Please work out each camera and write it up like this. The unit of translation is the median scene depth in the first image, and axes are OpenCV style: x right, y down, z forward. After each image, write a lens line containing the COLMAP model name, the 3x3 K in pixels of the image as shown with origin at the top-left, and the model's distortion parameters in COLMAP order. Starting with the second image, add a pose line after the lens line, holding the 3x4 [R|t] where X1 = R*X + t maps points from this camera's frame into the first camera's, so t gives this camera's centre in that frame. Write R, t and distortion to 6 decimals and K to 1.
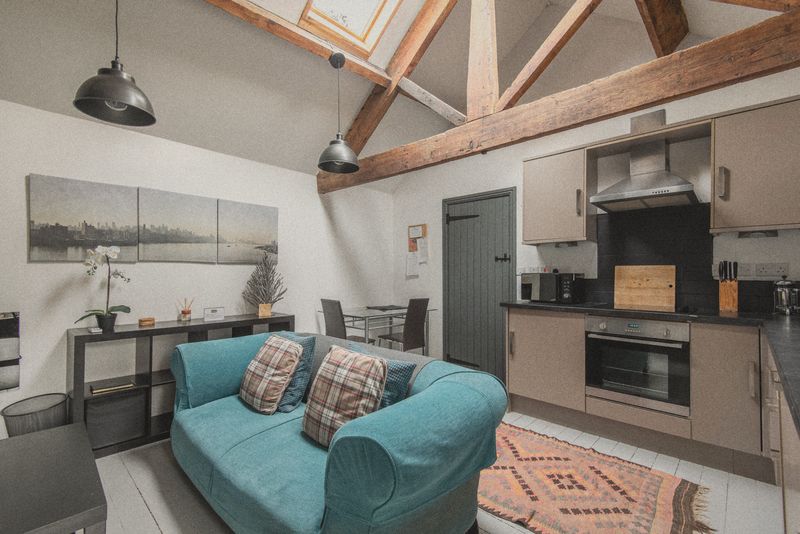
lens RADIAL K [[355.3, 0, 400.0], [0, 355.3, 267.0], [0, 0, 1]] dist [0.042518, -0.020750]
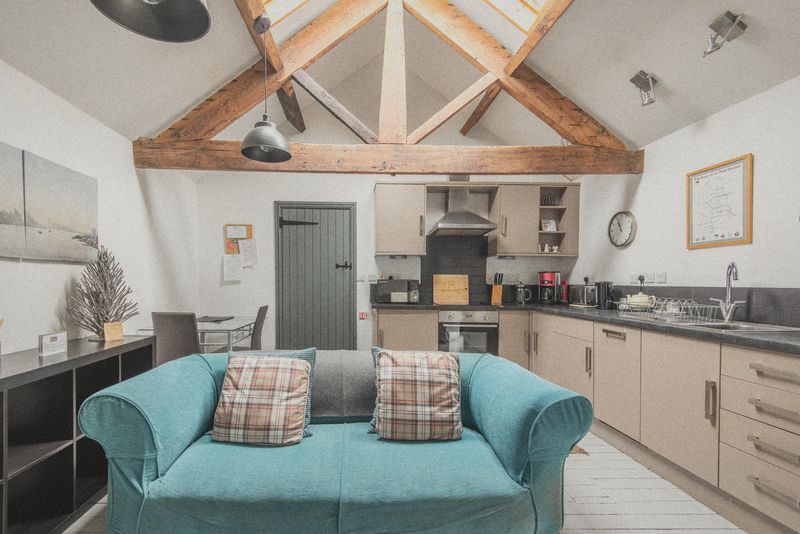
lens RADIAL K [[368.5, 0, 356.6], [0, 368.5, 287.8], [0, 0, 1]] dist [0.015553, -0.000184]
pose [[0.716485, -0.010762, 0.697519, -0.653680], [-0.019580, 0.999177, 0.035528, 0.003567], [-0.697327, -0.039113, 0.715685, 0.210537]]
